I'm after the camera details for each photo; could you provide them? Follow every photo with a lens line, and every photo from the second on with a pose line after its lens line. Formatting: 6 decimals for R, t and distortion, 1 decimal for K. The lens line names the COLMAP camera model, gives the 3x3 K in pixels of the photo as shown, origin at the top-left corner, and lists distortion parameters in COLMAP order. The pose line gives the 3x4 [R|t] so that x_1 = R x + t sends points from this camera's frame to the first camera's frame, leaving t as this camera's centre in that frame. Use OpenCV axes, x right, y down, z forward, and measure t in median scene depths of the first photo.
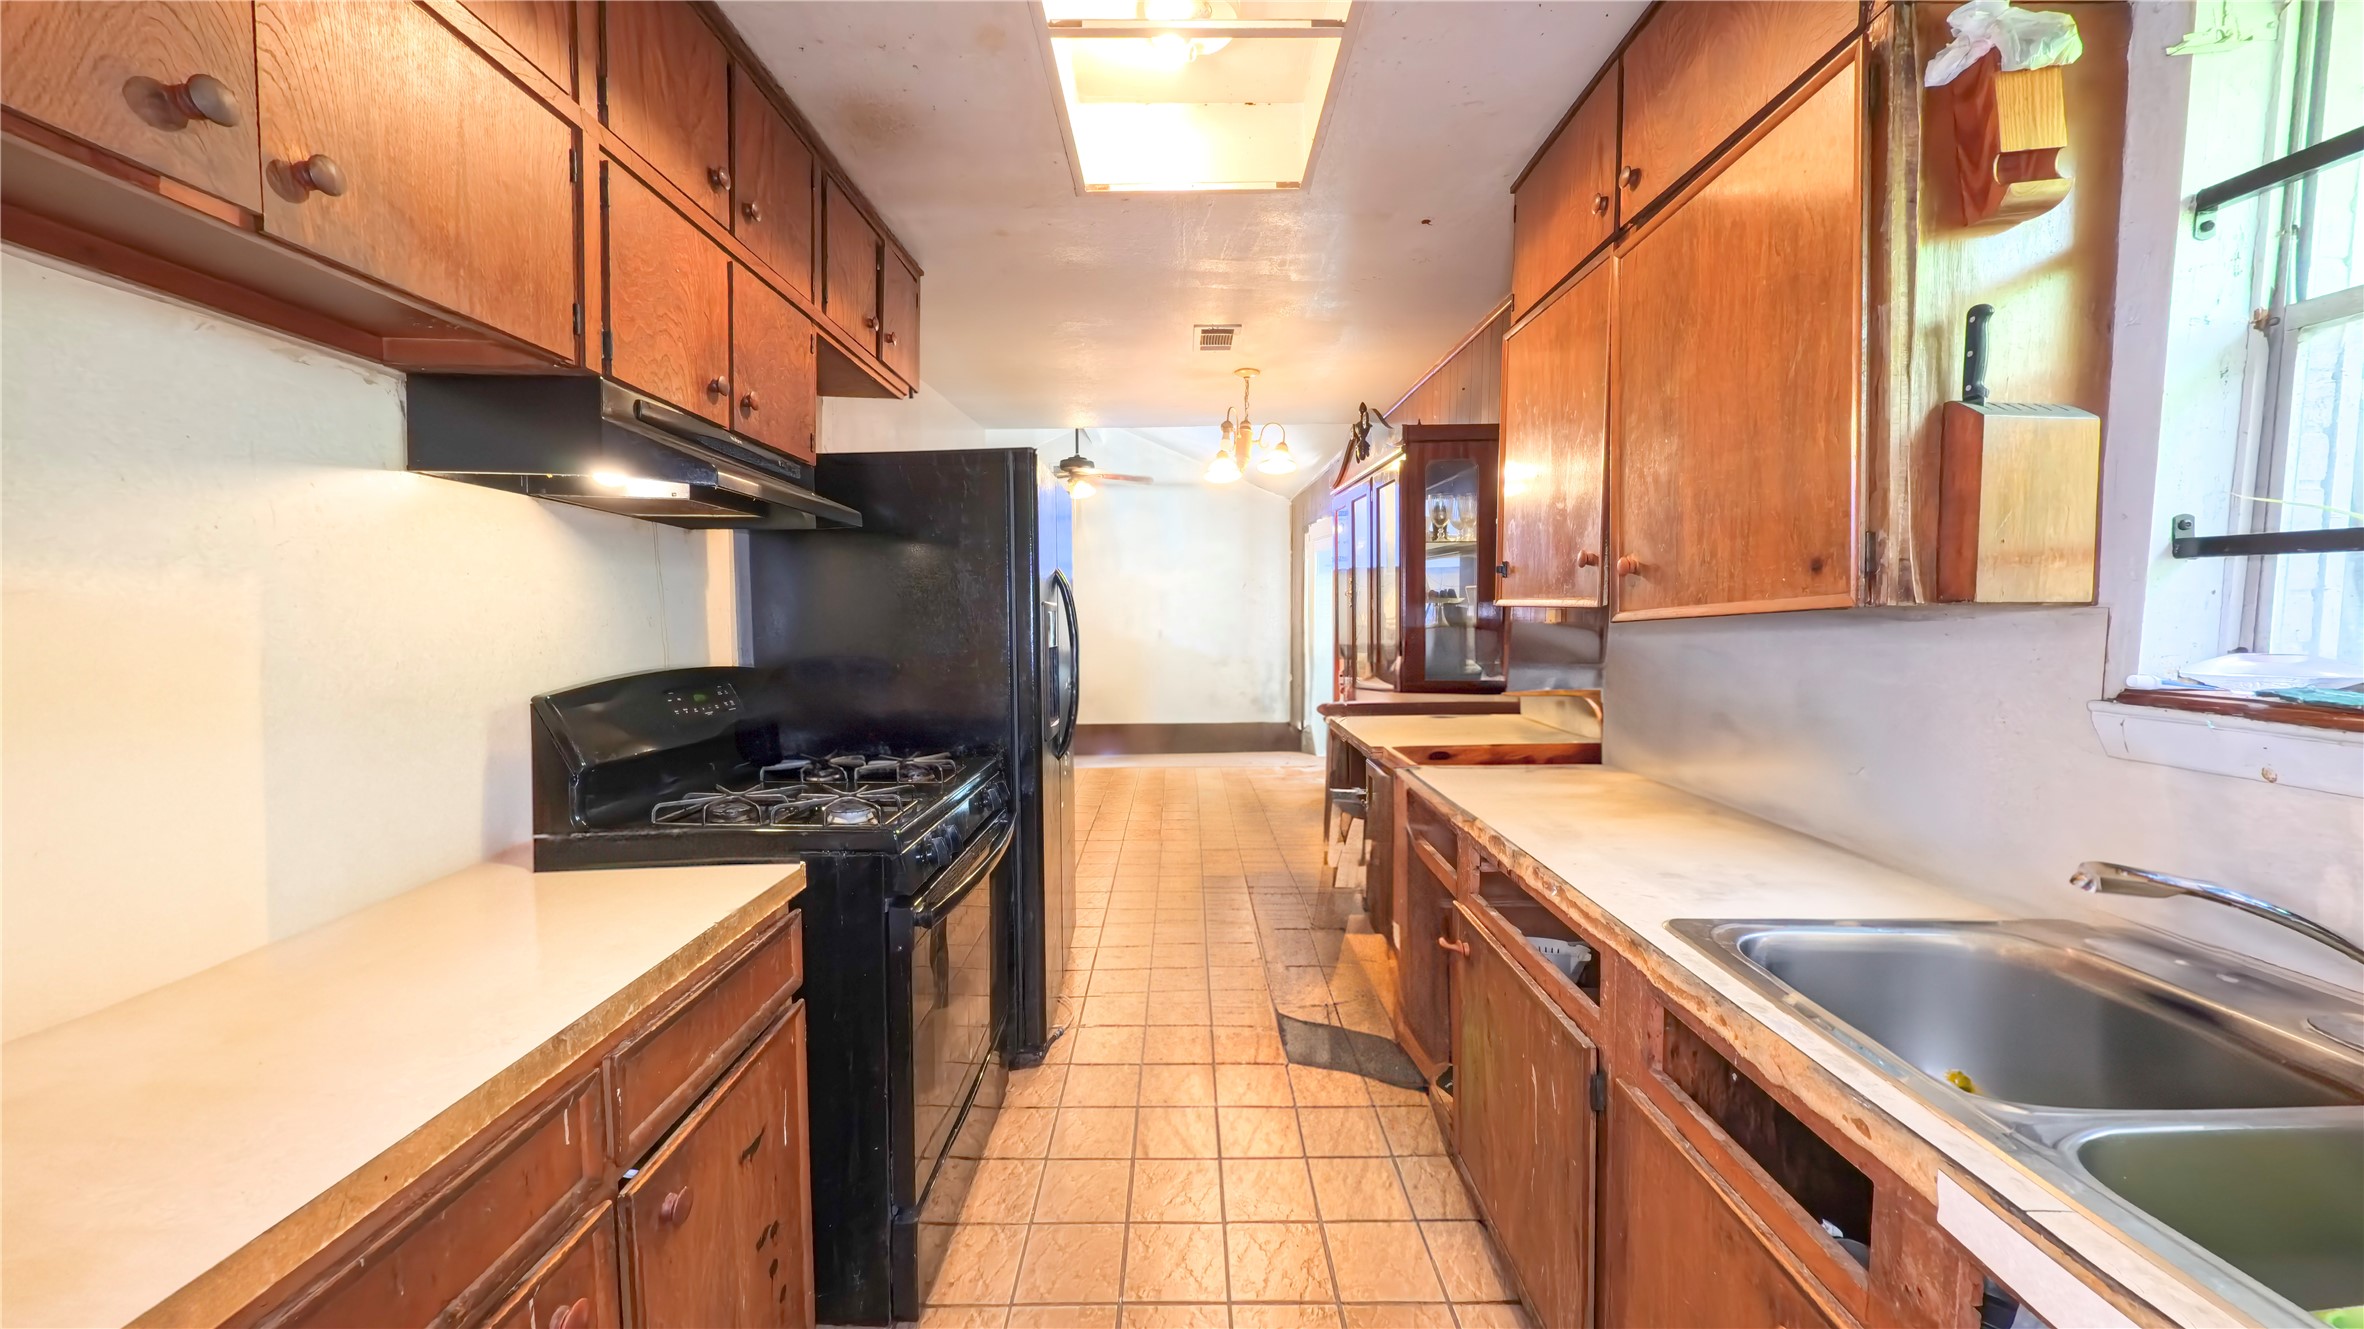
lens RADIAL K [[819.4, 0, 1158.1], [0, 819.4, 663.2], [0, 0, 1]] dist [0.014371, -0.000196]
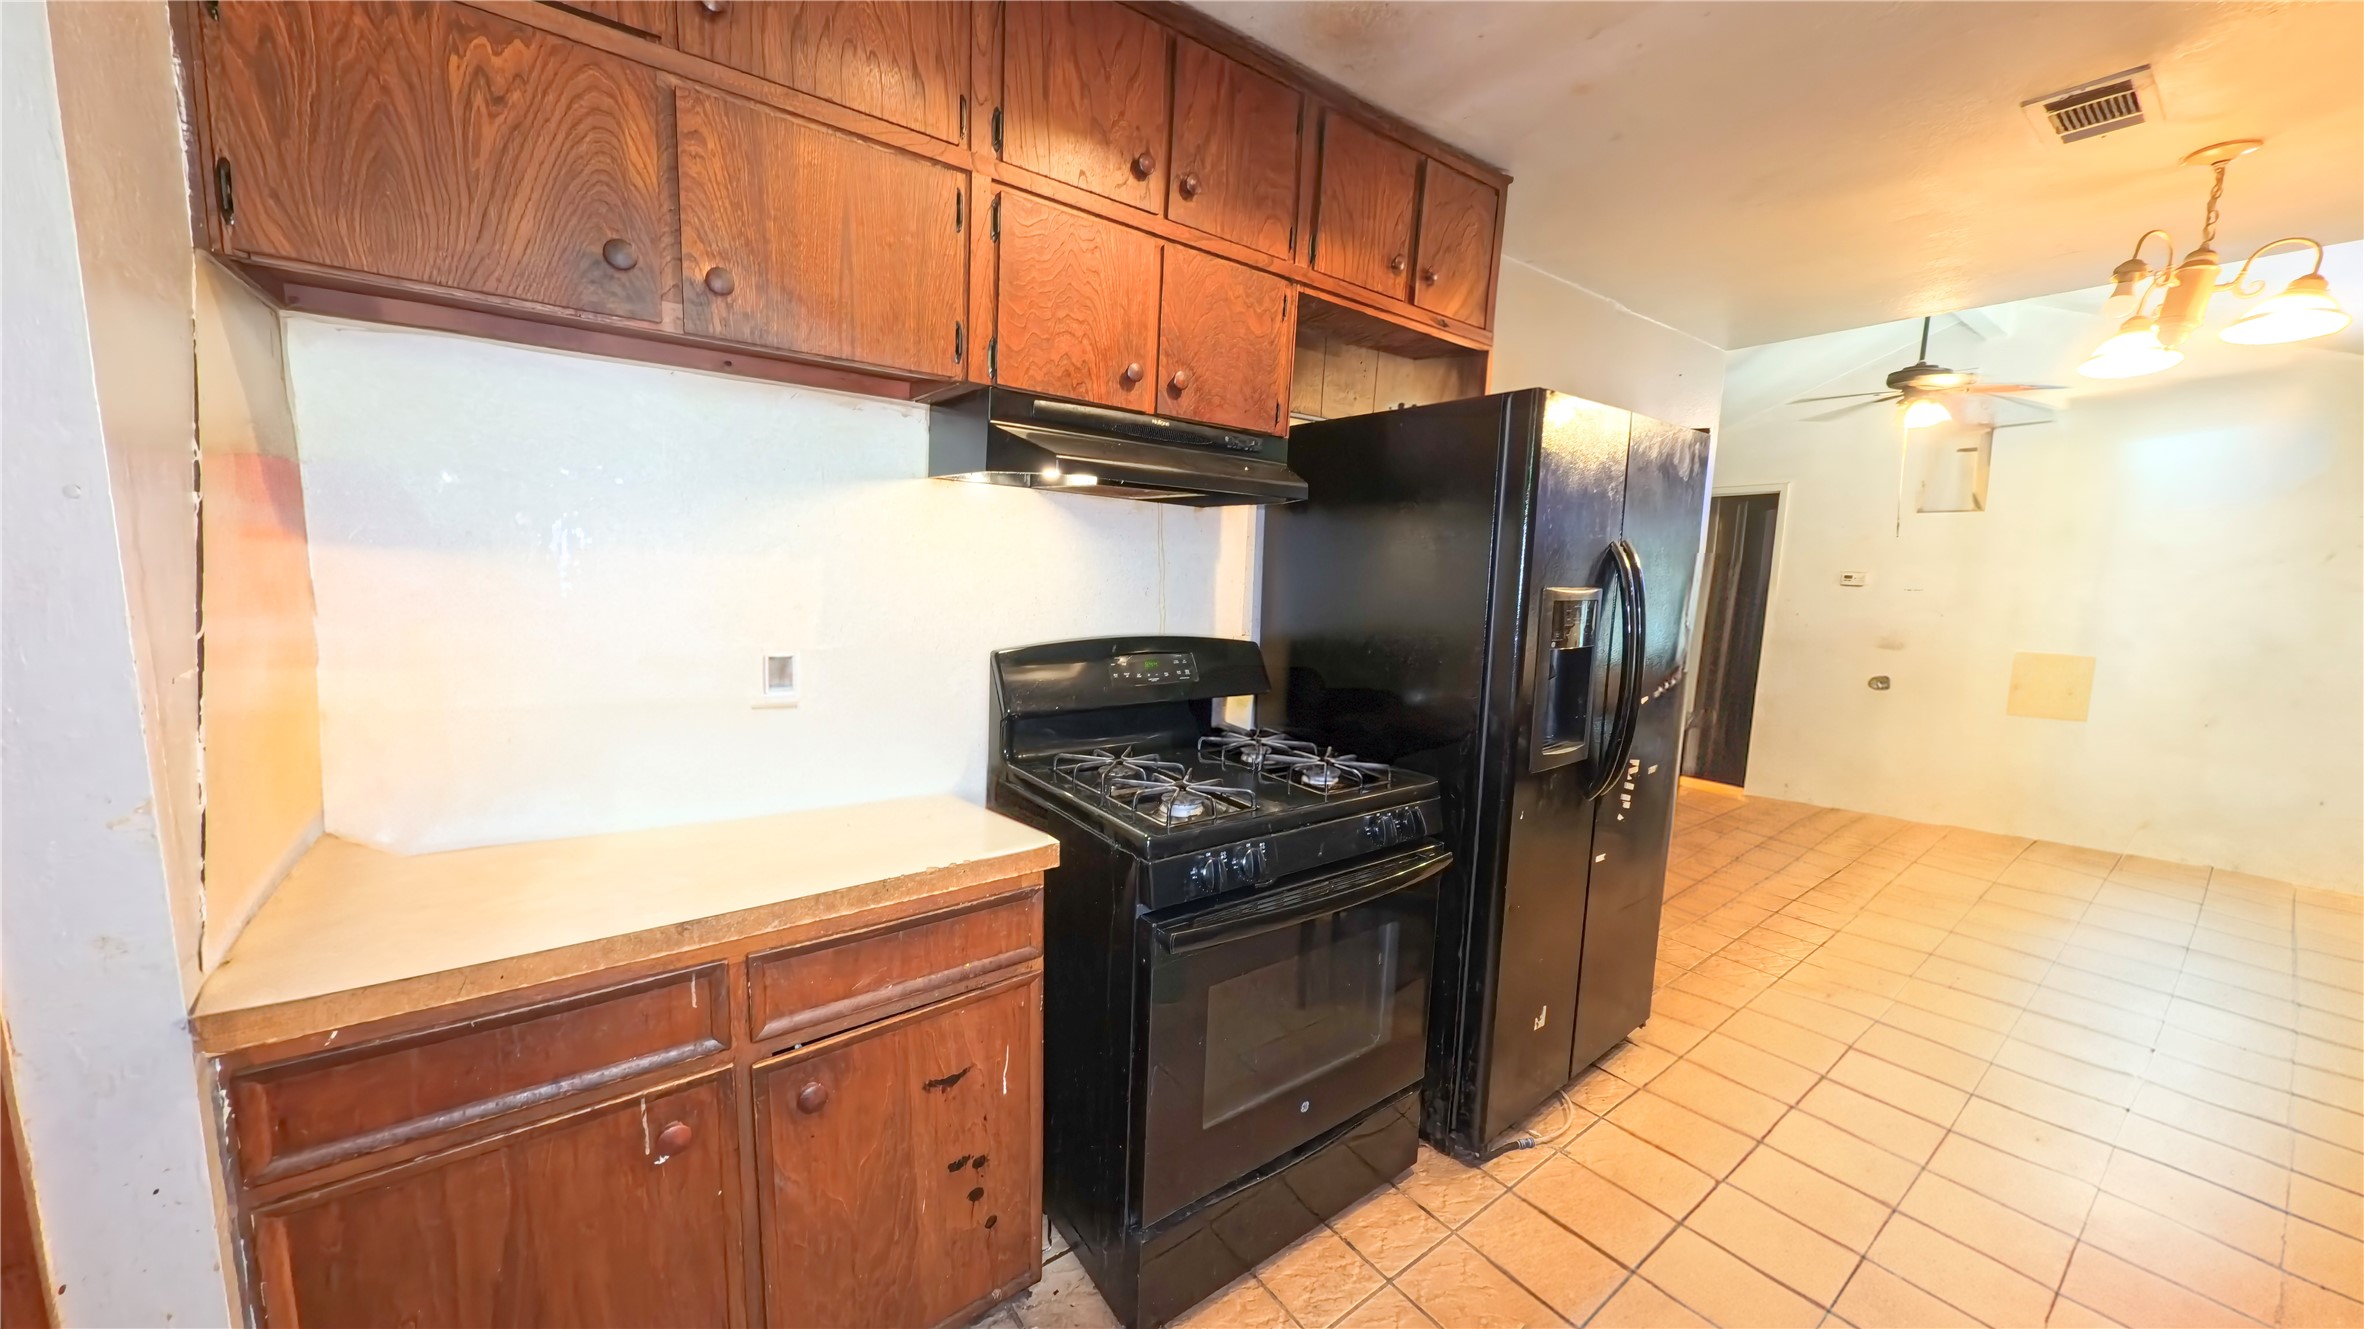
lens RADIAL K [[819.4, 0, 1180.6], [0, 819.4, 663.6], [0, 0, 1]] dist [0.014371, -0.000196]
pose [[0.622100, 0.119329, -0.773791, 0.289612], [-0.081698, 0.992815, 0.087424, -0.053850], [0.778664, 0.008831, 0.627379, 0.321632]]
